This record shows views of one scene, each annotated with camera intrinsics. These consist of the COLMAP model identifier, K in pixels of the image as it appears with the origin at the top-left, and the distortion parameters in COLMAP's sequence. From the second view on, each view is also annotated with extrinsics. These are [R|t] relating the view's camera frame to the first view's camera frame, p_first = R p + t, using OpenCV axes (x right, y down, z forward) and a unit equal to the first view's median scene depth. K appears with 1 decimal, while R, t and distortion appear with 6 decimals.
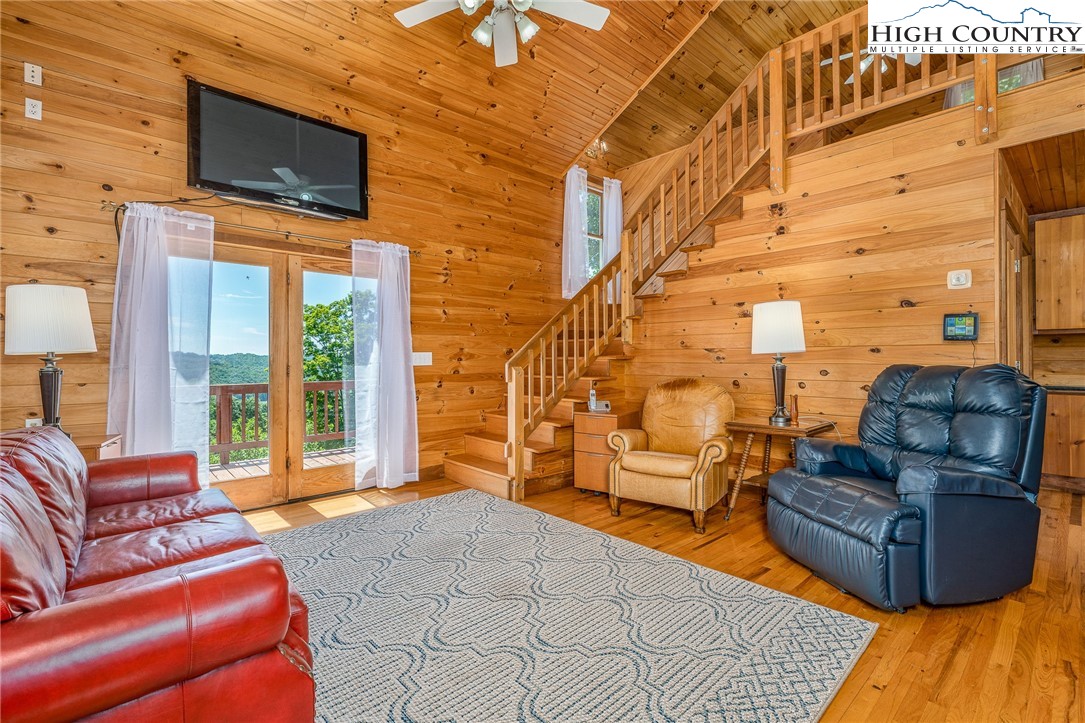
lens RADIAL K [[489.7, 0, 544.2], [0, 489.7, 356.2], [0, 0, 1]] dist [-0.001136, 0.000417]
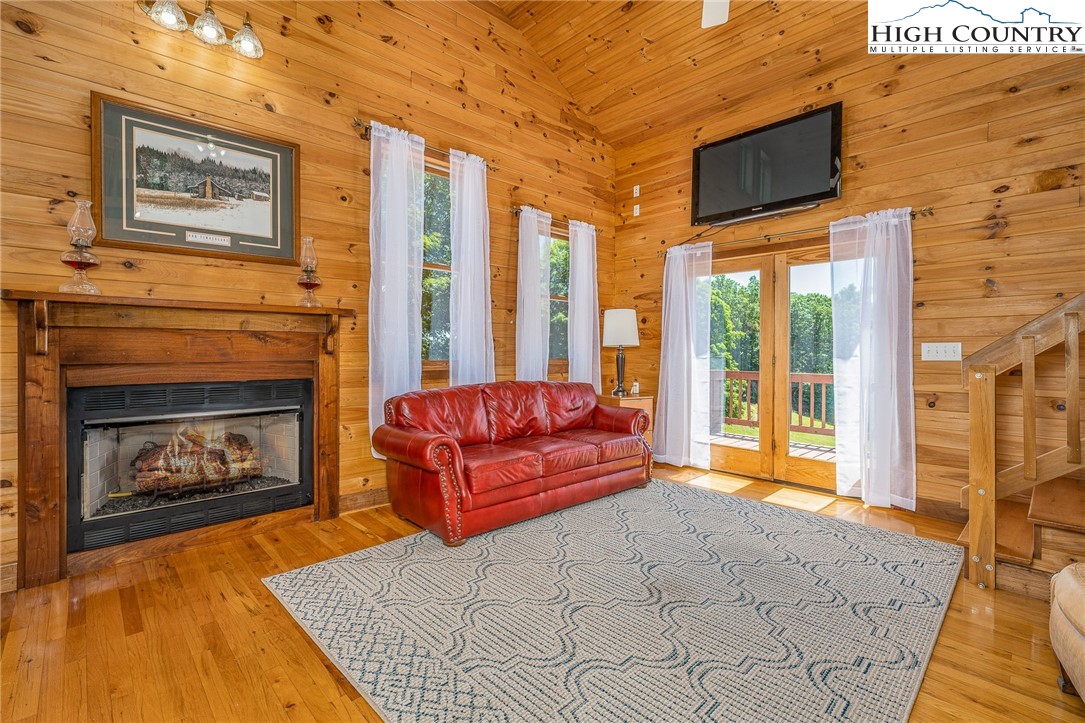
lens RADIAL K [[498.3, 0, 555.0], [0, 498.3, 351.2], [0, 0, 1]] dist [0.000692, 0.000130]
pose [[0.026820, 0.005797, -0.999623, 0.643246], [-0.002364, 0.999981, 0.005736, 0.002350], [0.999637, 0.002209, 0.026834, 0.535399]]
